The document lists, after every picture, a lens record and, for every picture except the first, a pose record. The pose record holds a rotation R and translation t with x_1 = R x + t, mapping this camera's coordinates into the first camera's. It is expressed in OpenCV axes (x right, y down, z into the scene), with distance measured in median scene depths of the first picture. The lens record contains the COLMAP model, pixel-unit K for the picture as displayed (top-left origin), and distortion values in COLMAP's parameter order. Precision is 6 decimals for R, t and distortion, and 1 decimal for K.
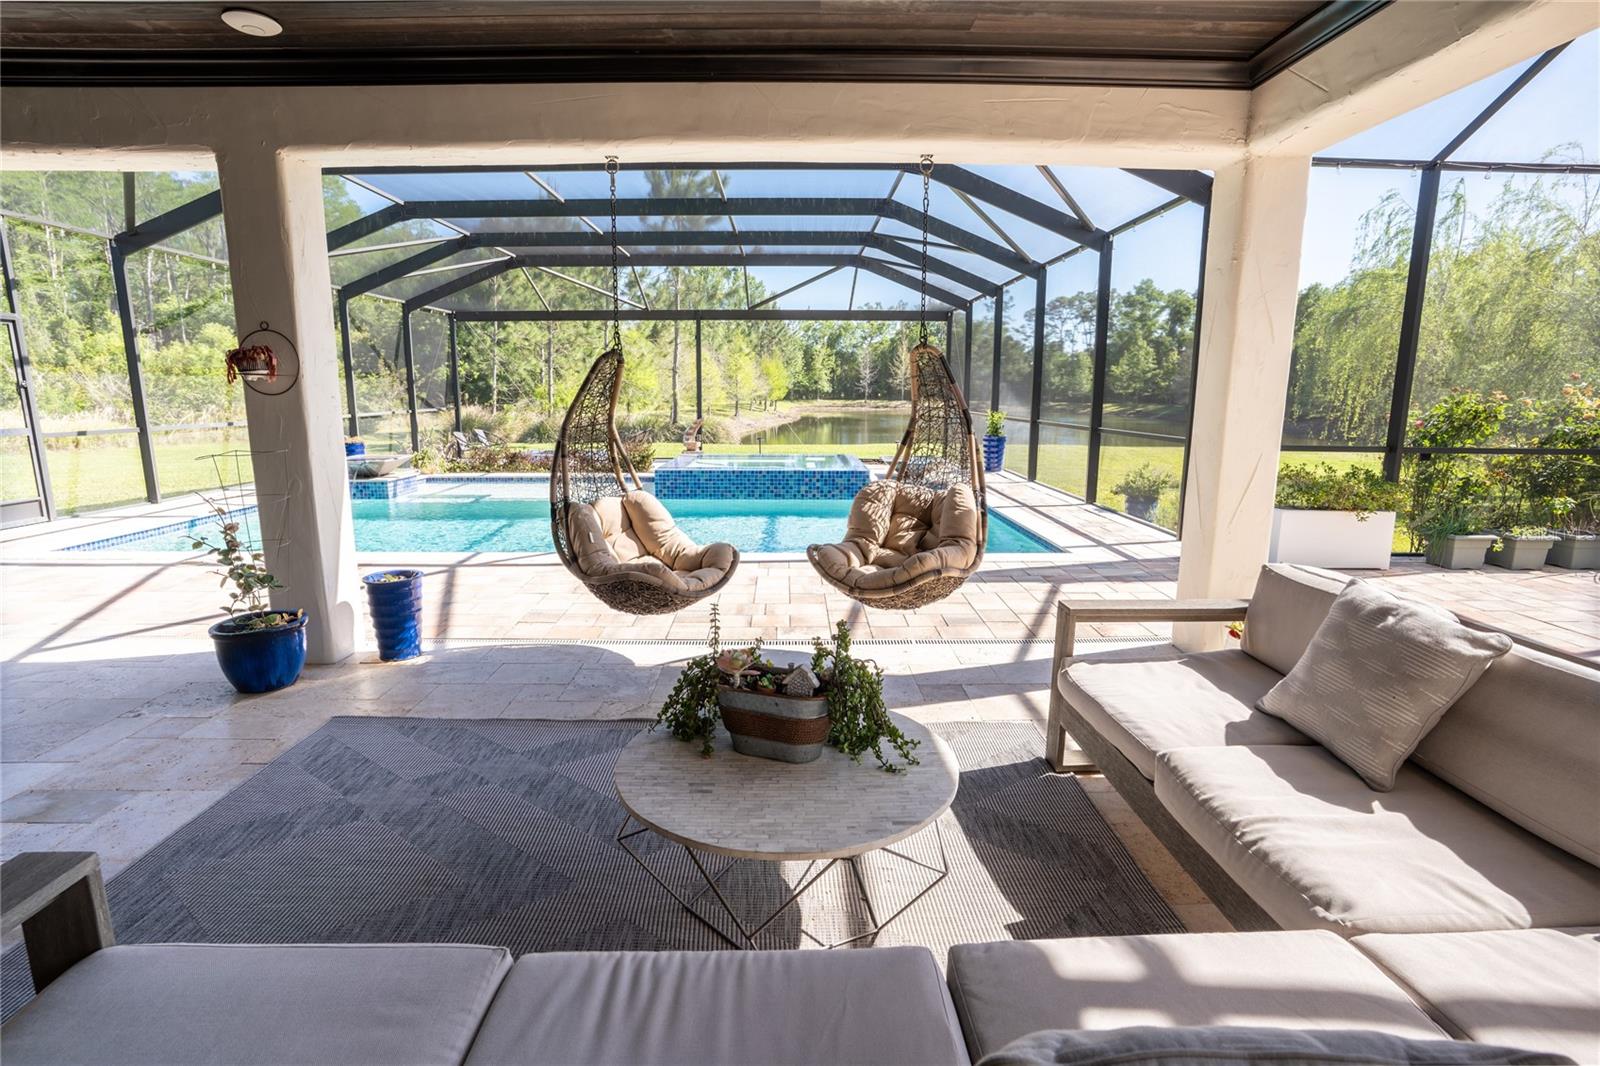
lens RADIAL K [[783.5, 0, 797.5], [0, 783.5, 533.7], [0, 0, 1]] dist [-0.067747, 0.023752]
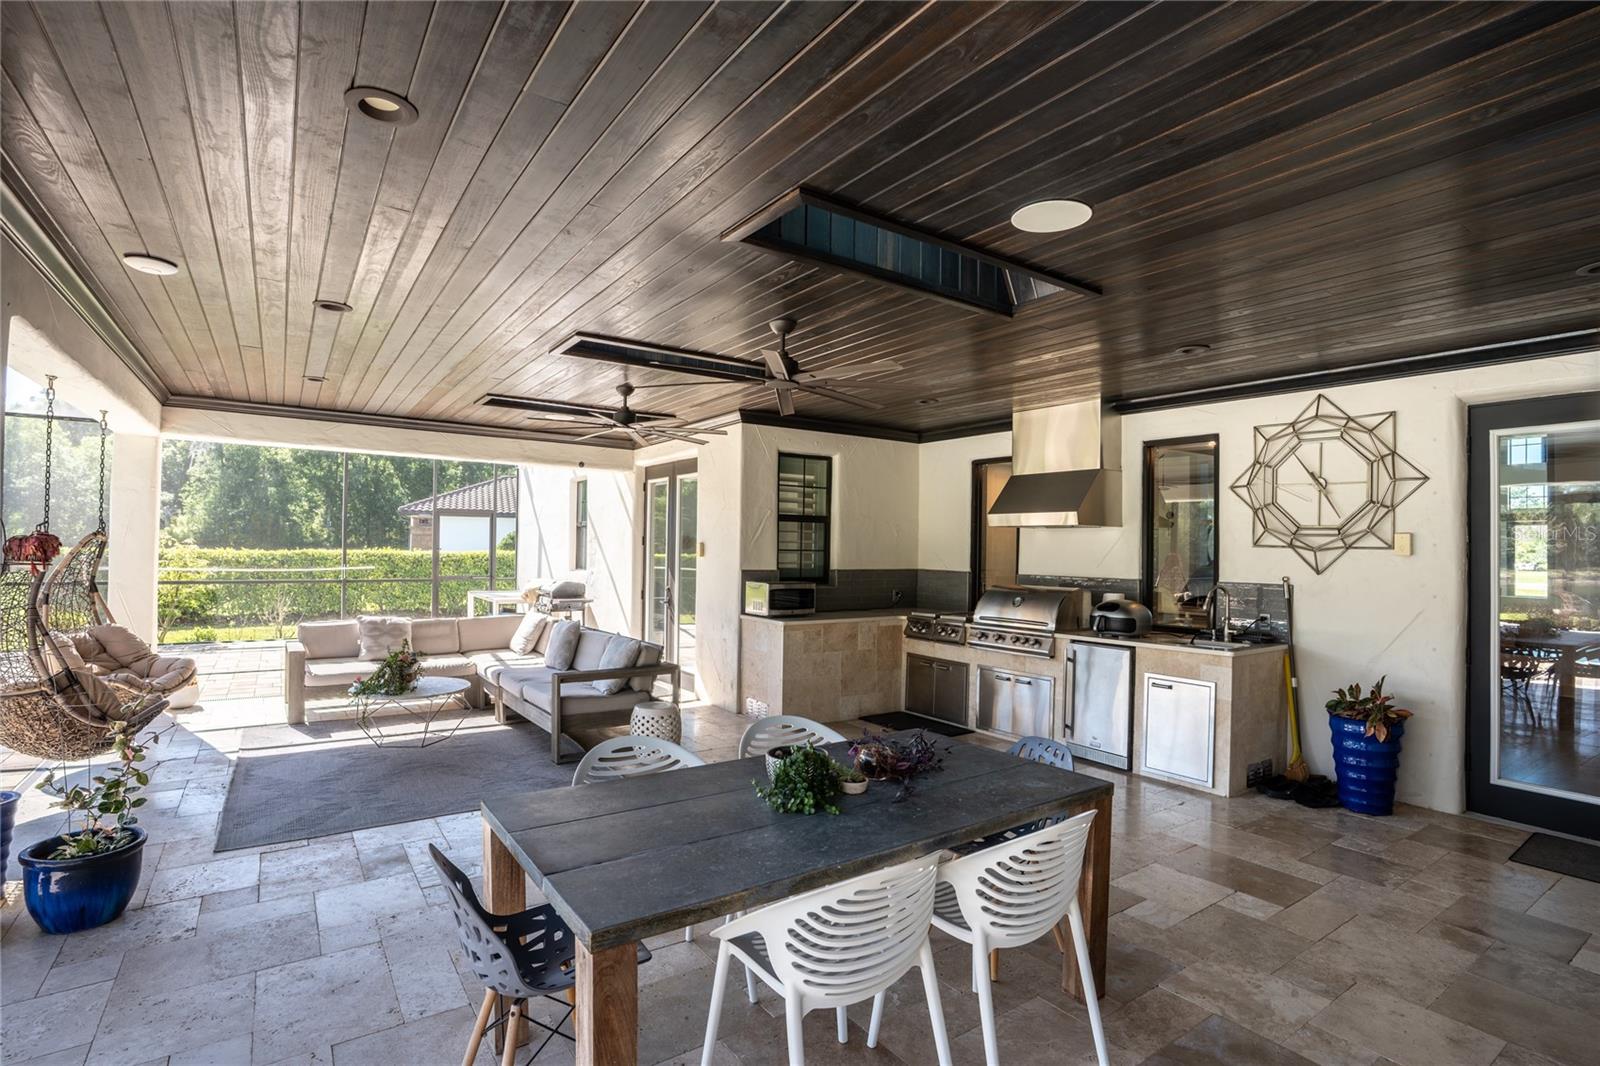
lens RADIAL K [[783.5, 0, 802.2], [0, 783.5, 535.1], [0, 0, 1]] dist [-0.067747, 0.023752]
pose [[-0.553048, -0.002769, 0.833145, -0.064737], [0.134311, 0.986619, 0.092435, -0.007024], [-0.822252, 0.163021, -0.545275, 0.025182]]
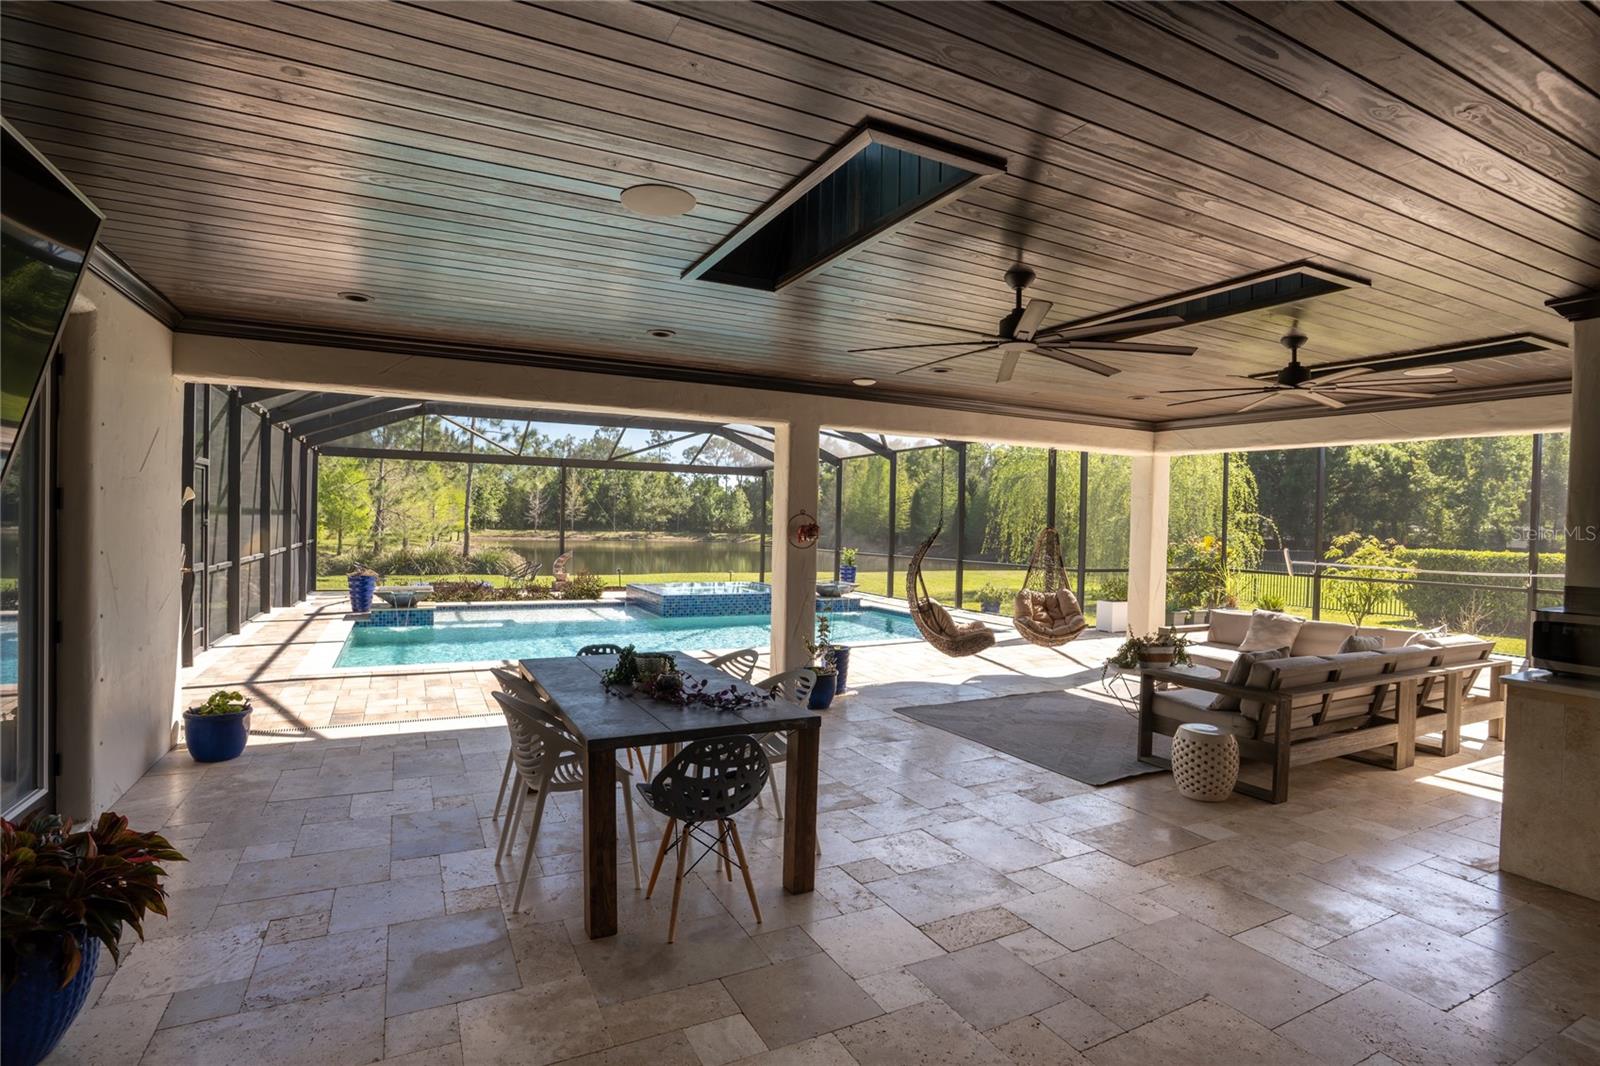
lens RADIAL K [[783.5, 0, 795.2], [0, 783.5, 532.0], [0, 0, 1]] dist [-0.067747, 0.023752]
pose [[0.899245, 0.008496, 0.437364, -0.054578], [0.063976, 0.986507, -0.150701, 0.002267], [-0.432743, 0.163498, 0.886568, -0.024833]]
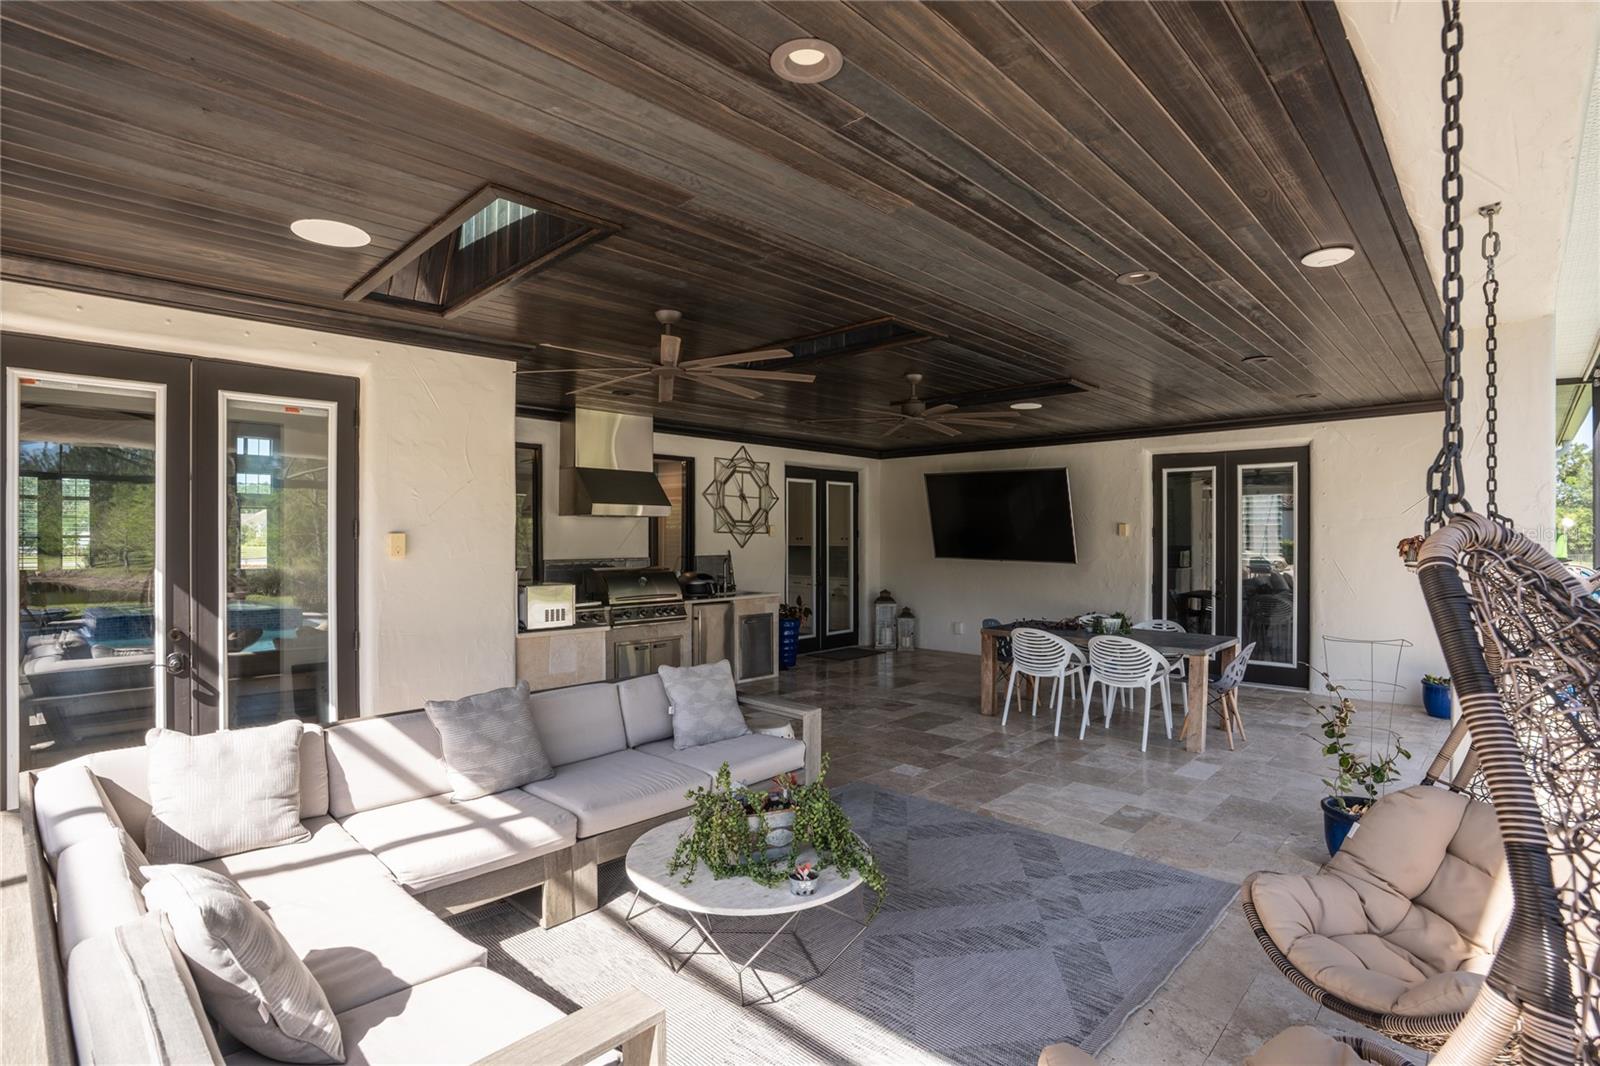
lens RADIAL K [[783.5, 0, 790.5], [0, 783.5, 538.2], [0, 0, 1]] dist [-0.067747, 0.023752]
pose [[-0.709059, -0.003886, -0.705138, 0.018029], [-0.133548, 0.982627, 0.128876, -0.008868], [0.692387, 0.185551, -0.697260, 0.037578]]
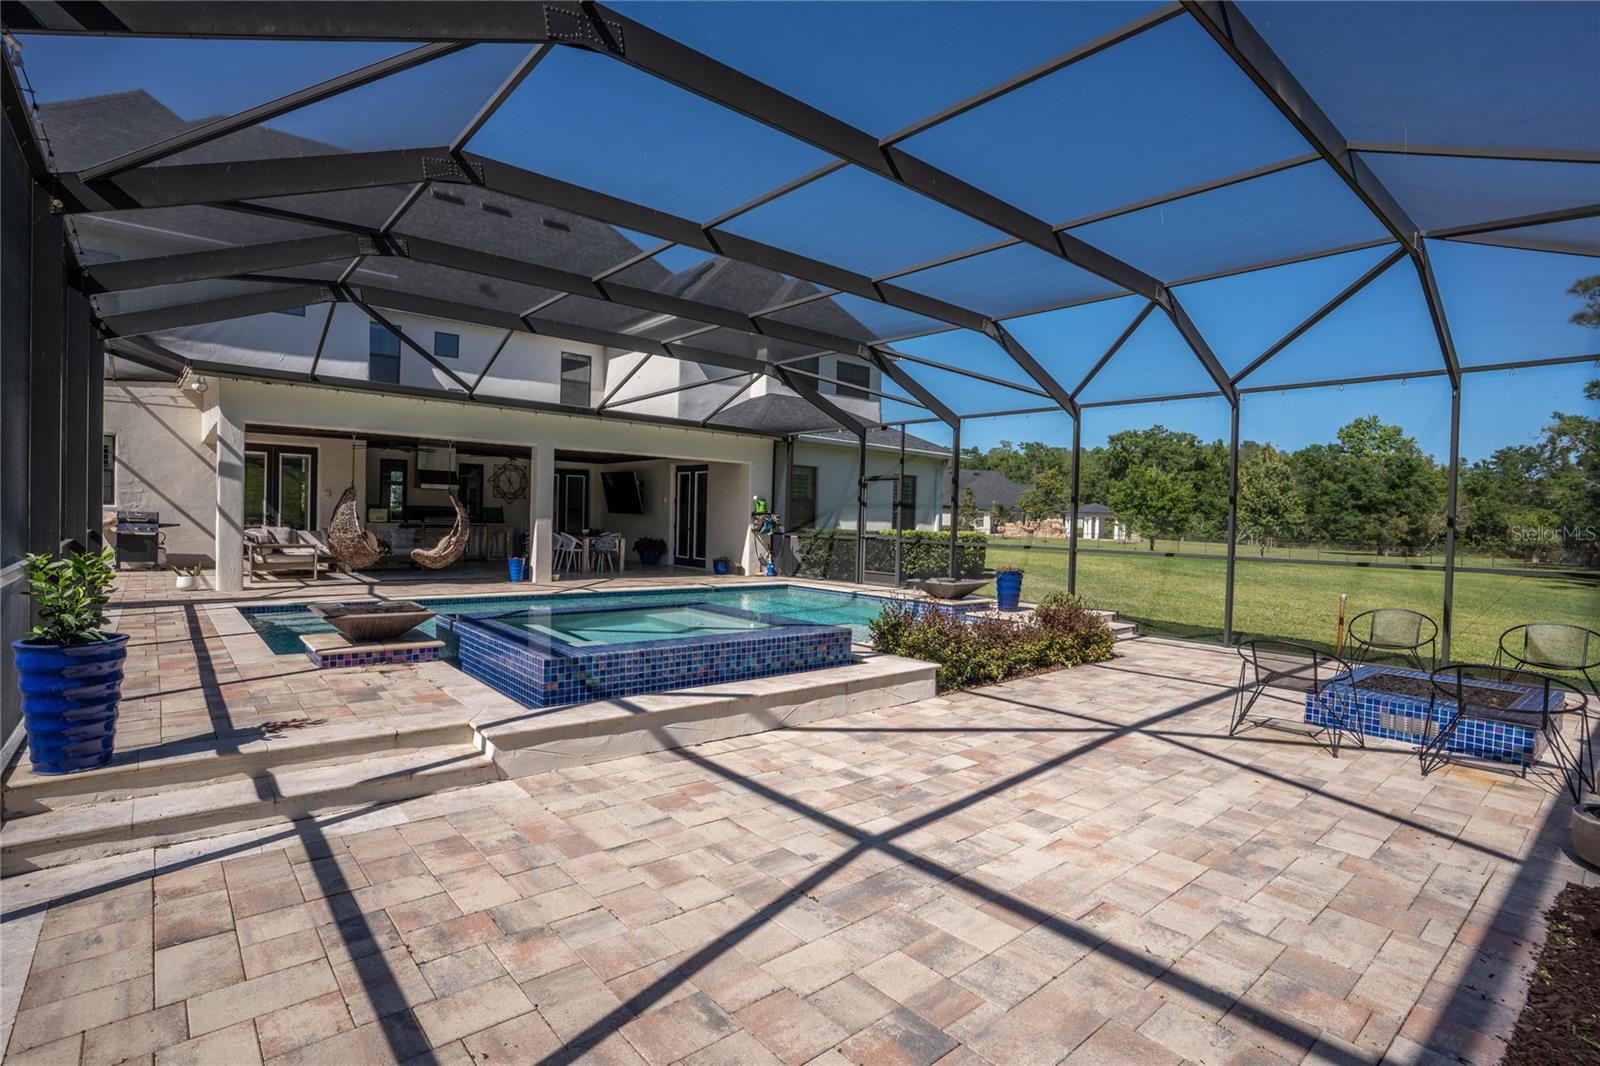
lens RADIAL K [[783.5, 0, 803.1], [0, 783.5, 535.2], [0, 0, 1]] dist [-0.067747, 0.023752]
pose [[-0.764564, -0.012871, -0.644419, 0.029235], [-0.148999, 0.976249, 0.157279, -0.030543], [0.627089, 0.216268, -0.748323, 0.170207]]
